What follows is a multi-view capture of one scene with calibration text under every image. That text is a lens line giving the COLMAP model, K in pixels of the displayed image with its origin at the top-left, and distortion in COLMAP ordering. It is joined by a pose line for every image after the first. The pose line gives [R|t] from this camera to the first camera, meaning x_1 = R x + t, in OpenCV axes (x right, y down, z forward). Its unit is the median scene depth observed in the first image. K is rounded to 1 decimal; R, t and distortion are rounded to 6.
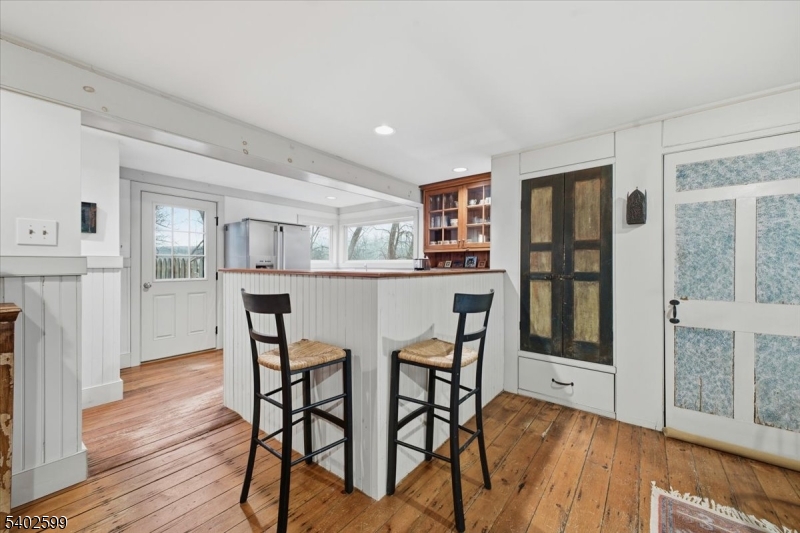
lens RADIAL K [[320.9, 0, 404.7], [0, 320.9, 265.2], [0, 0, 1]] dist [0.015408, -0.005047]
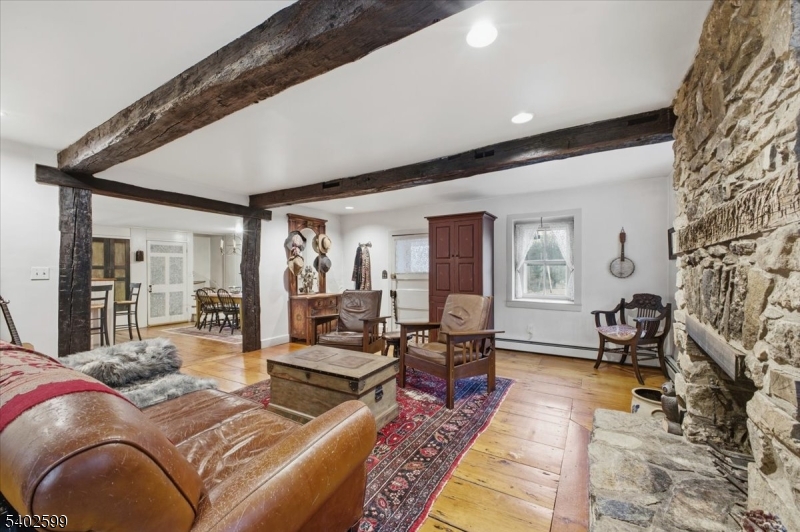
lens RADIAL K [[320.9, 0, 398.1], [0, 320.9, 269.4], [0, 0, 1]] dist [0.015408, -0.005047]
pose [[-0.113083, 0.000678, 0.993585, -2.390427], [0.004898, 0.999988, -0.000125, -0.036404], [-0.993573, 0.004852, -0.113085, -0.993759]]
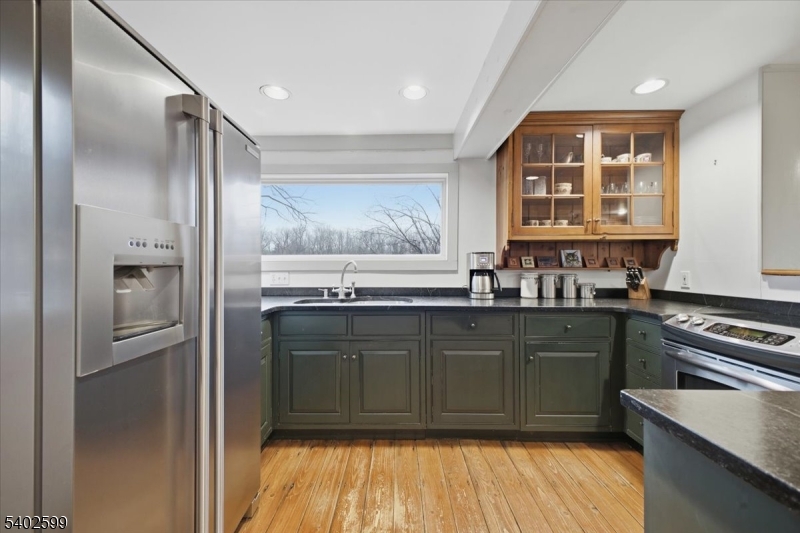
lens RADIAL K [[320.9, 0, 400.3], [0, 320.9, 265.3], [0, 0, 1]] dist [0.015408, -0.005047]
pose [[0.787061, -0.001645, 0.616873, -0.700268], [0.005000, 0.999981, -0.003713, 0.005963], [-0.616855, 0.006006, 0.787054, 1.161969]]
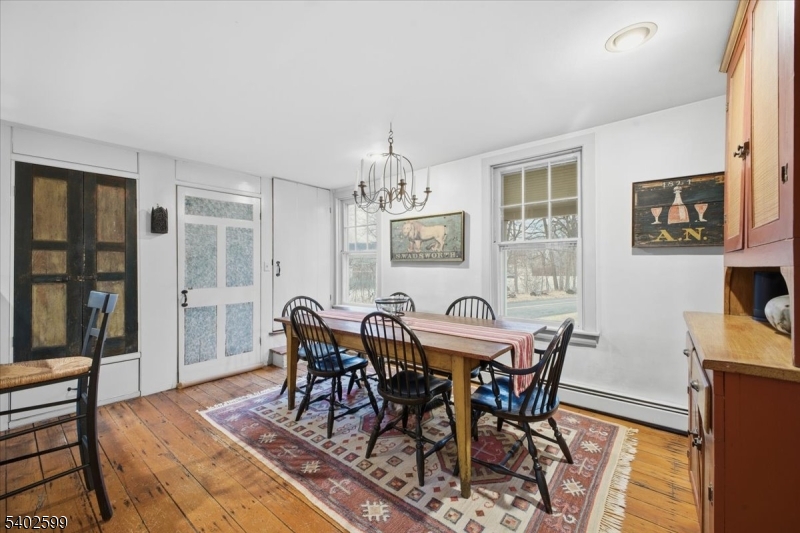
lens RADIAL K [[320.9, 0, 399.0], [0, 320.9, 264.5], [0, 0, 1]] dist [0.015408, -0.005047]
pose [[0.032281, 0.002631, 0.999475, -0.485615], [0.003918, 0.999989, -0.002759, 0.002300], [-0.999471, 0.004005, 0.032270, 0.013579]]
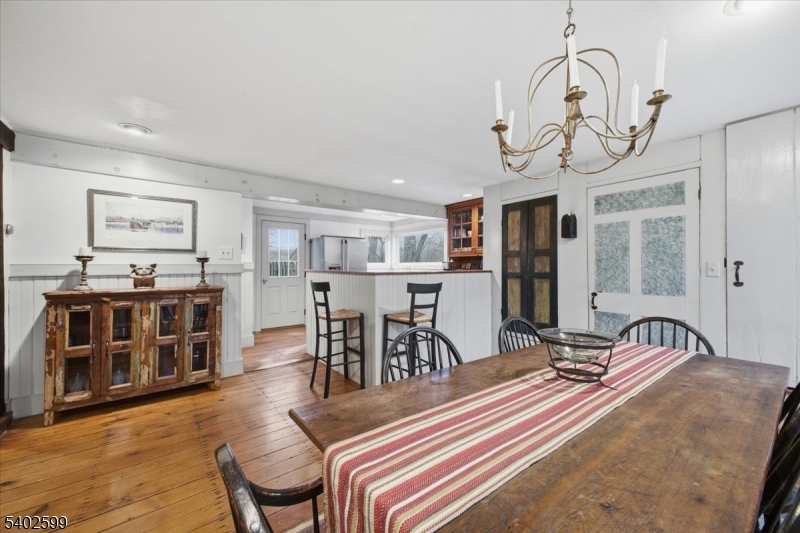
lens RADIAL K [[320.9, 0, 401.9], [0, 320.9, 260.2], [0, 0, 1]] dist [0.015408, -0.005047]
pose [[0.968414, -0.006949, -0.249253, 0.334739], [0.002755, 0.999849, -0.017174, -0.008641], [0.249334, 0.015945, 0.968286, -0.490897]]
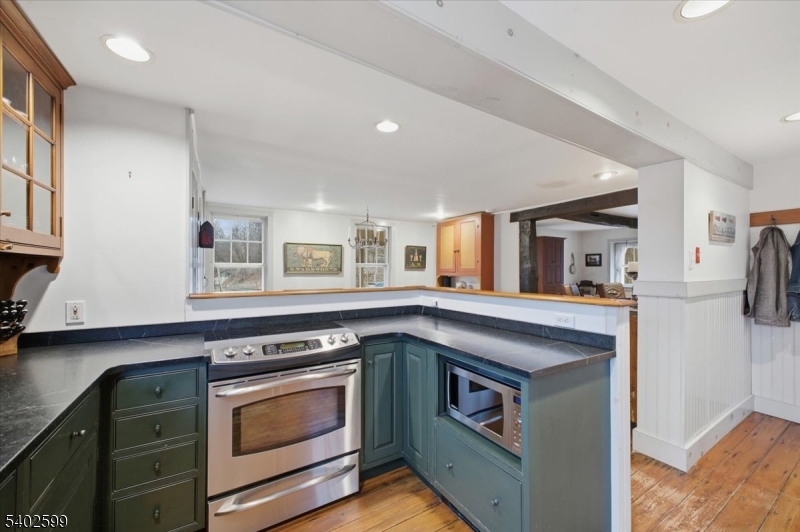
lens RADIAL K [[320.9, 0, 400.0], [0, 320.9, 267.1], [0, 0, 1]] dist [0.015408, -0.005047]
pose [[-0.937034, -0.000300, 0.349237, -0.389378], [-0.002228, 0.999984, -0.005119, -0.043322], [-0.349230, -0.005574, -0.937020, 1.755217]]
